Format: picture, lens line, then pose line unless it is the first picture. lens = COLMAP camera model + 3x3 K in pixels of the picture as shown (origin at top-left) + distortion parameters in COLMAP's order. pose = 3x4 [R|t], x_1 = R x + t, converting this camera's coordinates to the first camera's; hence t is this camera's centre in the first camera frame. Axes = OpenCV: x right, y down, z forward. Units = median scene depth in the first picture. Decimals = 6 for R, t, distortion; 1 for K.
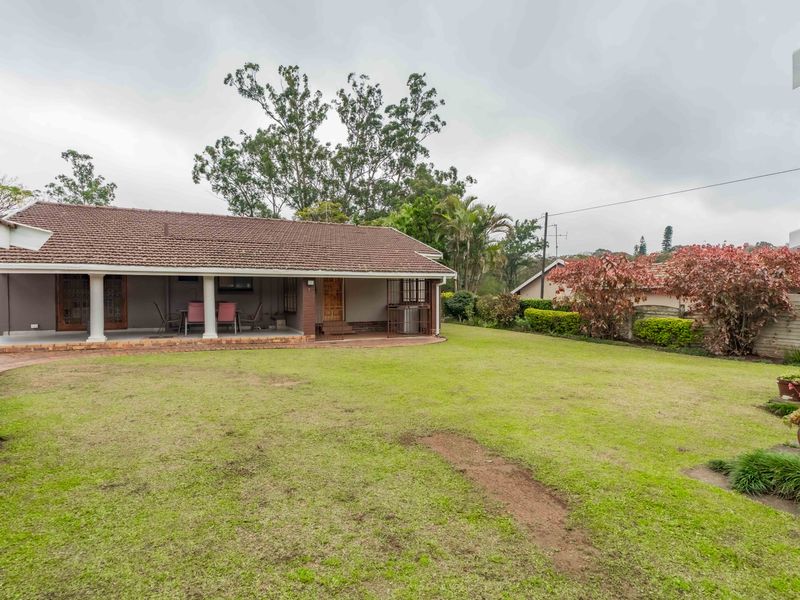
lens RADIAL K [[406.2, 0, 397.3], [0, 406.2, 297.5], [0, 0, 1]] dist [0.014020, 0.000116]
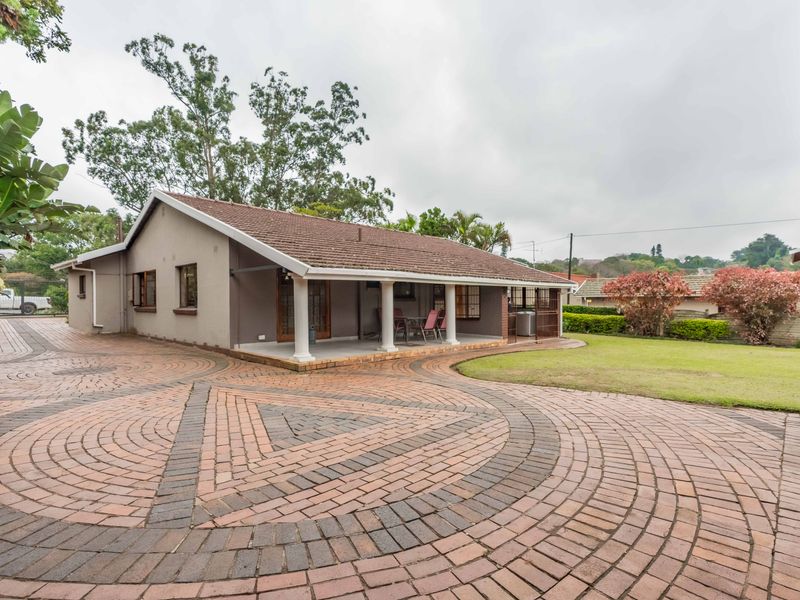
lens RADIAL K [[406.2, 0, 356.8], [0, 406.2, 307.4], [0, 0, 1]] dist [0.014020, 0.000116]
pose [[0.940873, -0.003728, 0.338738, -0.255537], [-0.000920, 0.999908, 0.013557, -0.001914], [-0.338757, -0.013067, 0.940783, 0.026841]]
